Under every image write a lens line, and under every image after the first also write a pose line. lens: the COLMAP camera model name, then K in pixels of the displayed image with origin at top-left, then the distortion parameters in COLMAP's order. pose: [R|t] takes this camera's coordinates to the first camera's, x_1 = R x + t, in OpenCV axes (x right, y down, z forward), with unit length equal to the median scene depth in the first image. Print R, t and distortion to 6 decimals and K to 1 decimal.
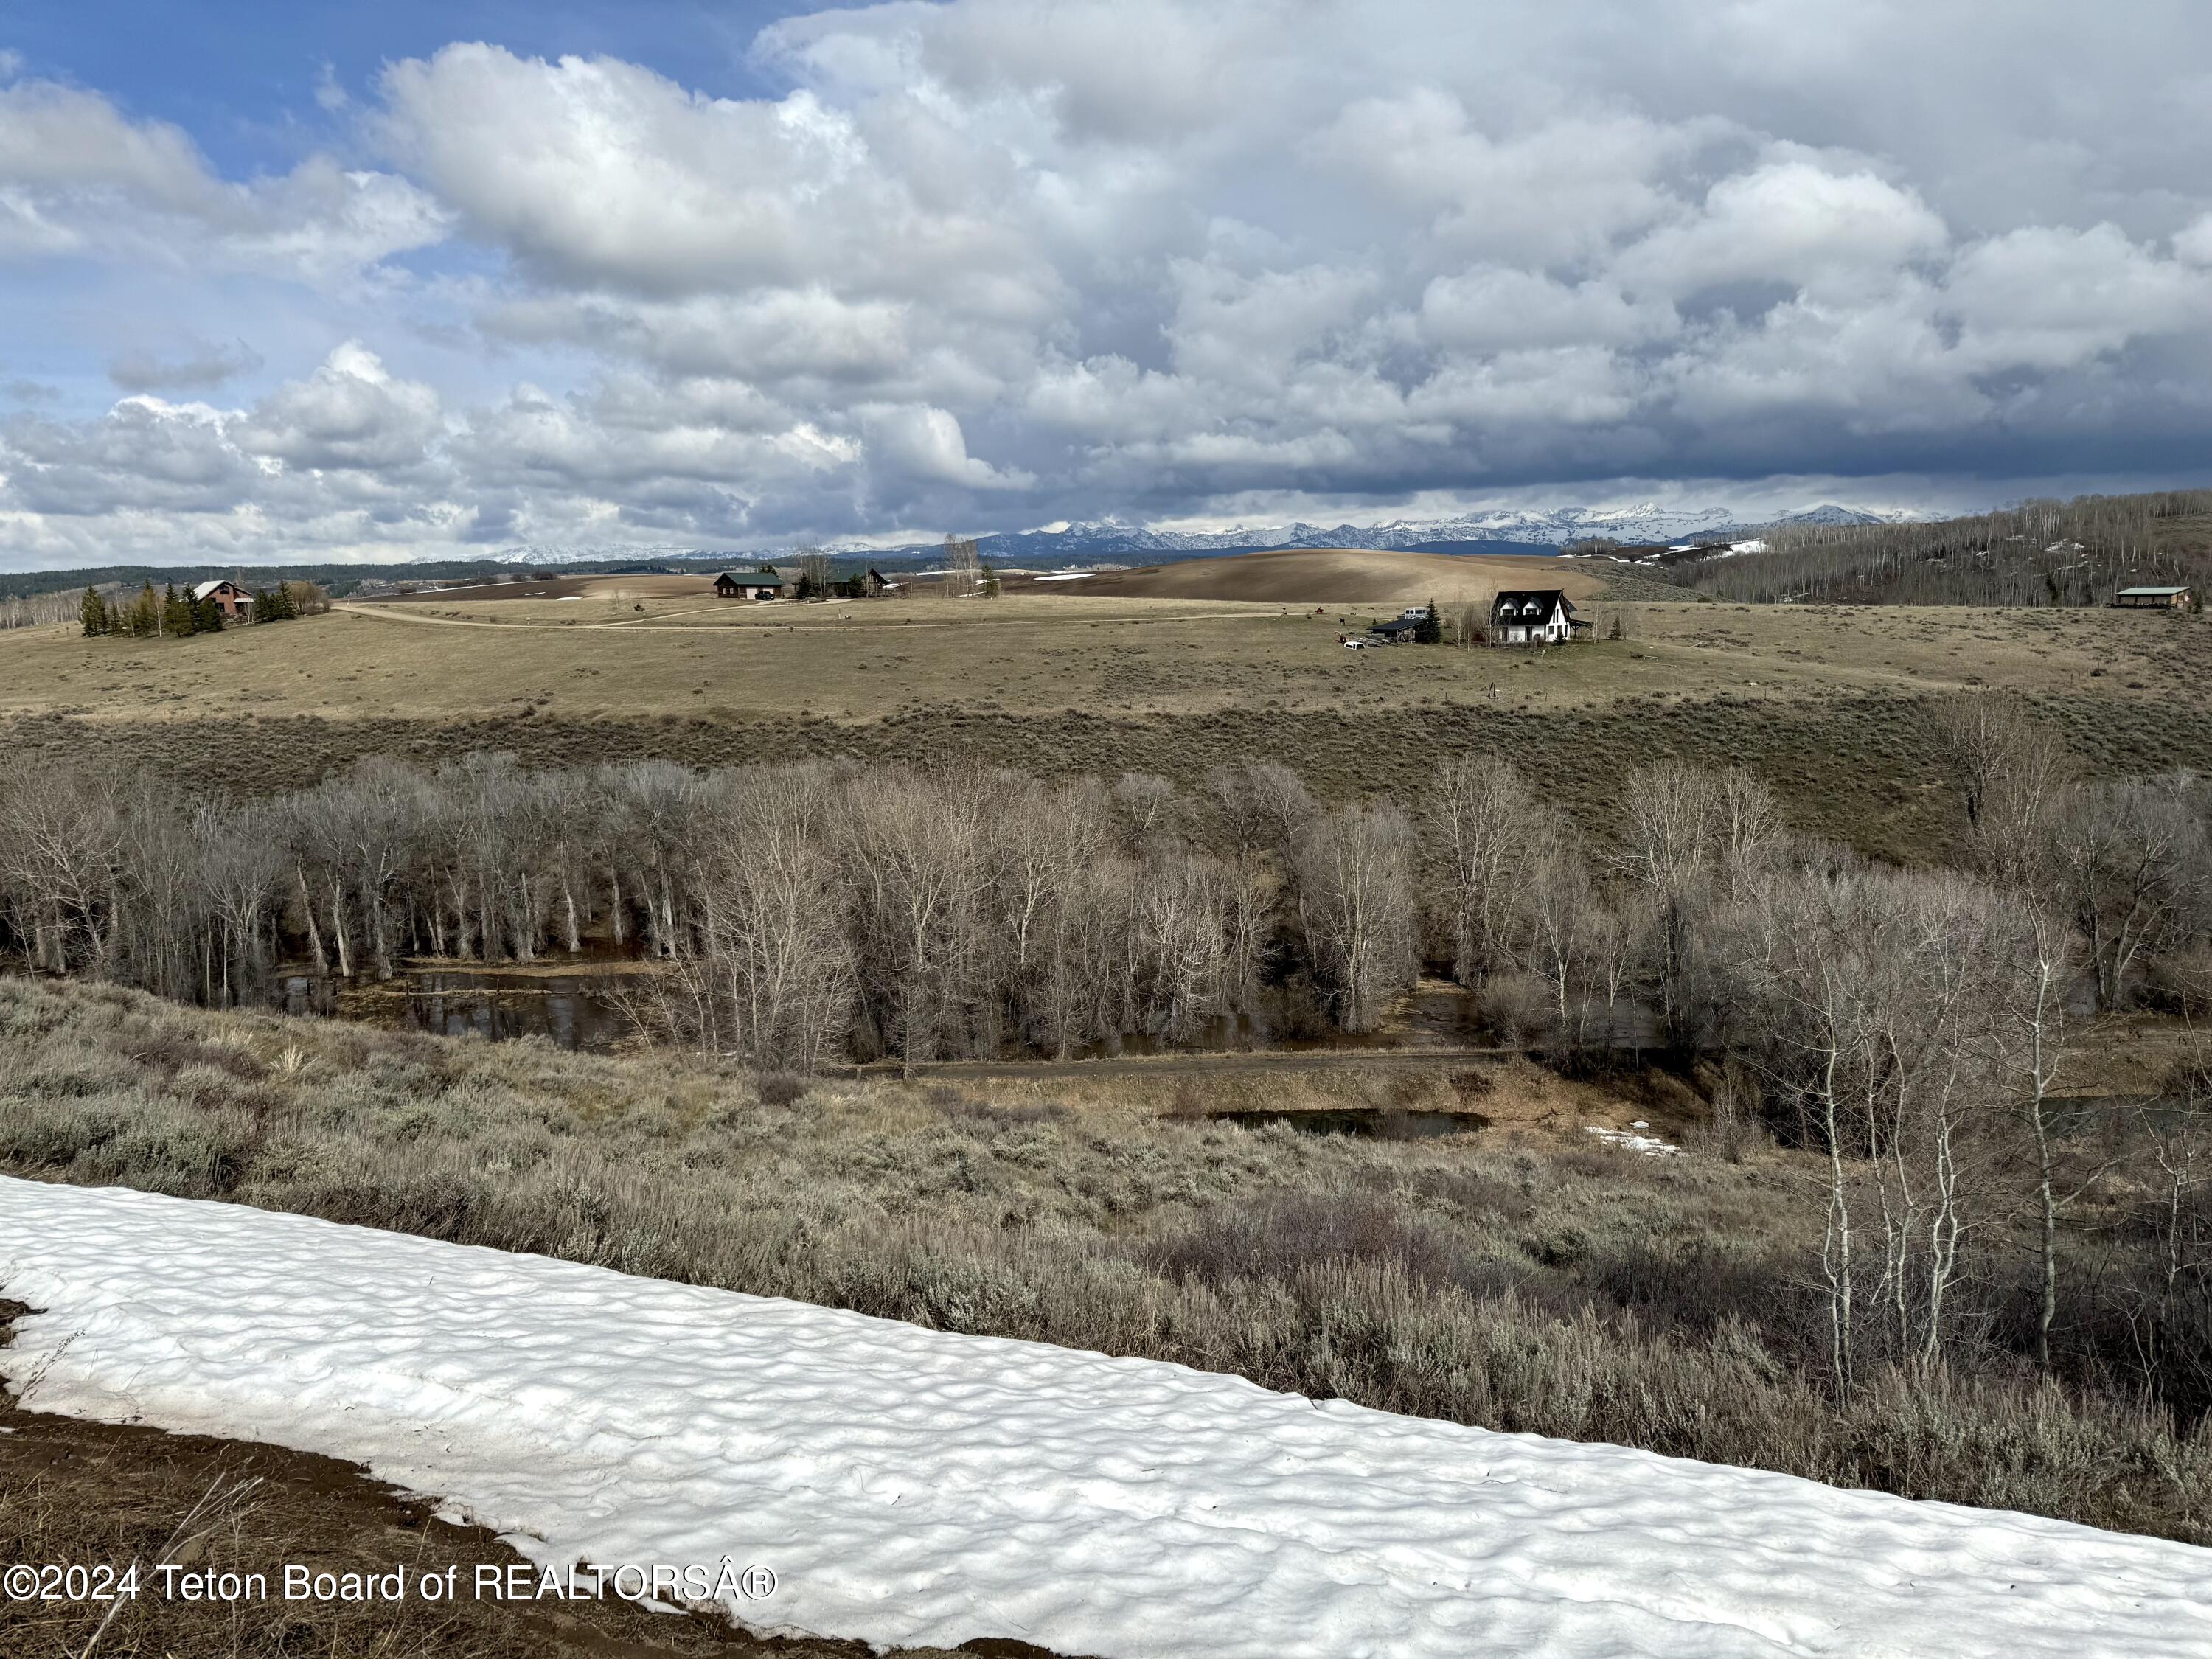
lens RADIAL K [[1539.9, 0, 1101.7], [0, 1539.9, 823.3], [0, 0, 1]] dist [0.100375, -0.144574]
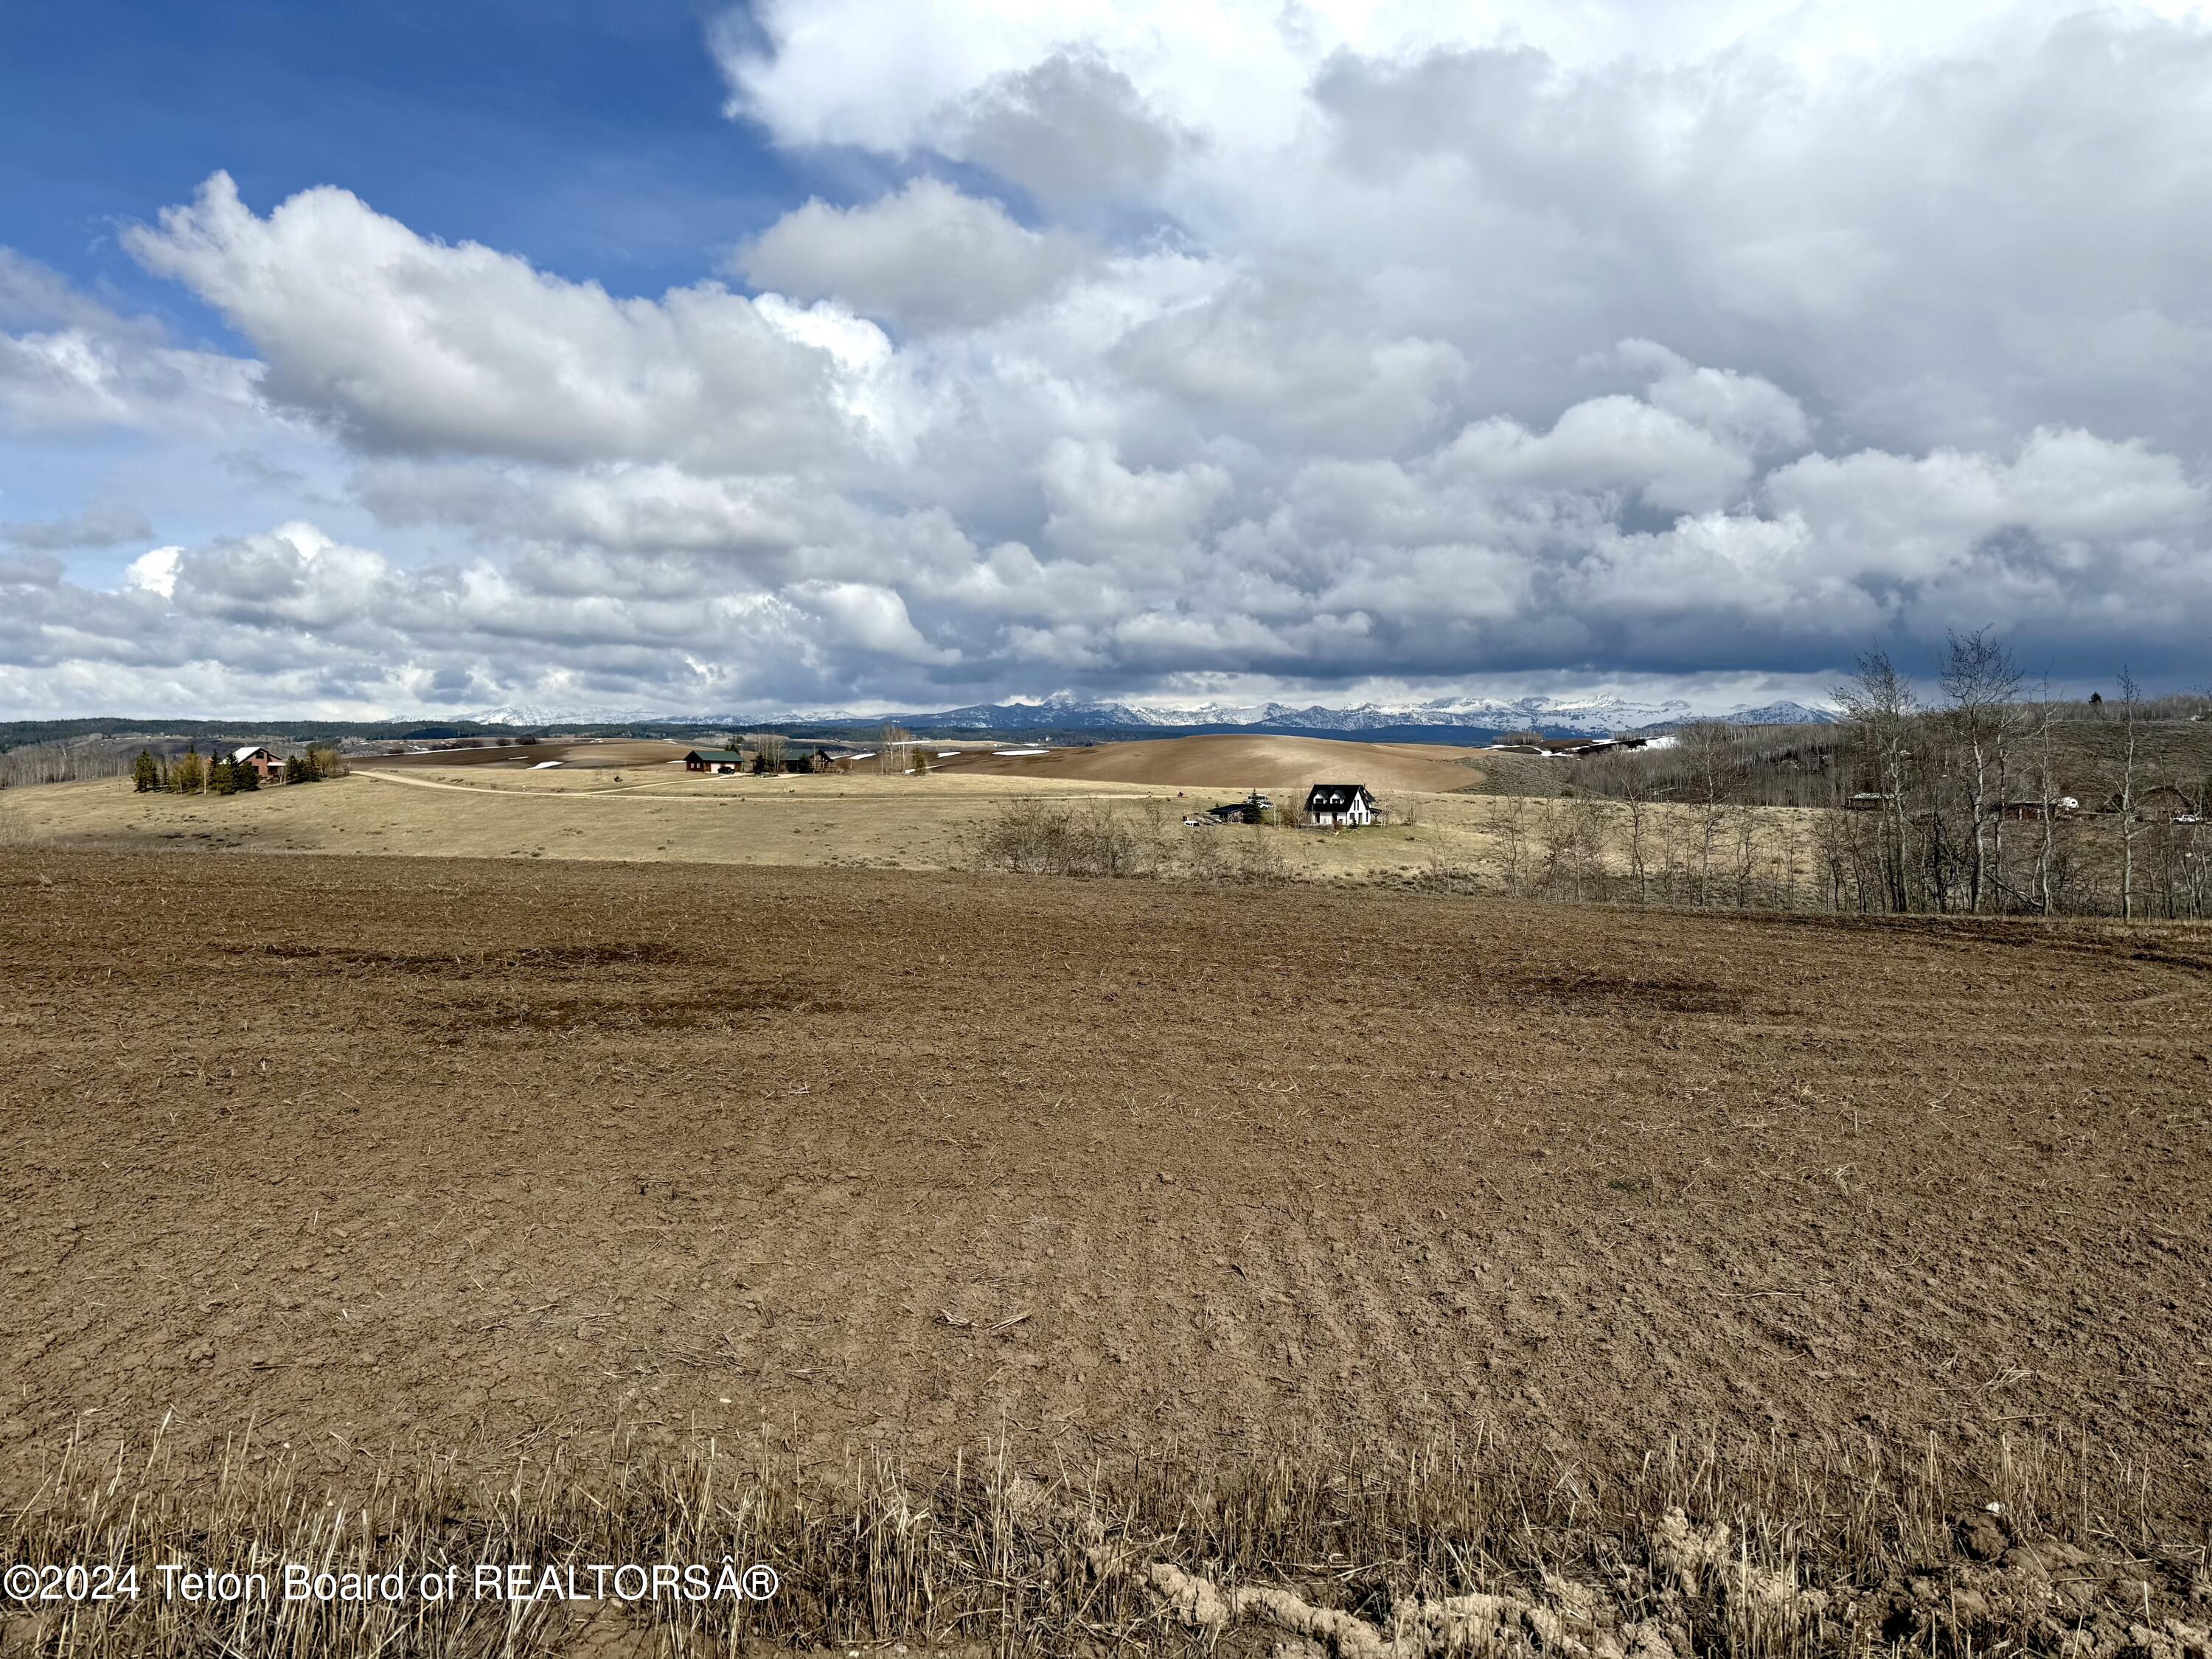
lens RADIAL K [[1539.9, 0, 1101.7], [0, 1539.9, 823.3], [0, 0, 1]] dist [0.100375, -0.144574]
pose [[0.999581, 0.023568, 0.016818, 0.048752], [-0.021563, 0.993611, -0.110778, 0.017362], [-0.019321, 0.110369, 0.993703, -0.169997]]
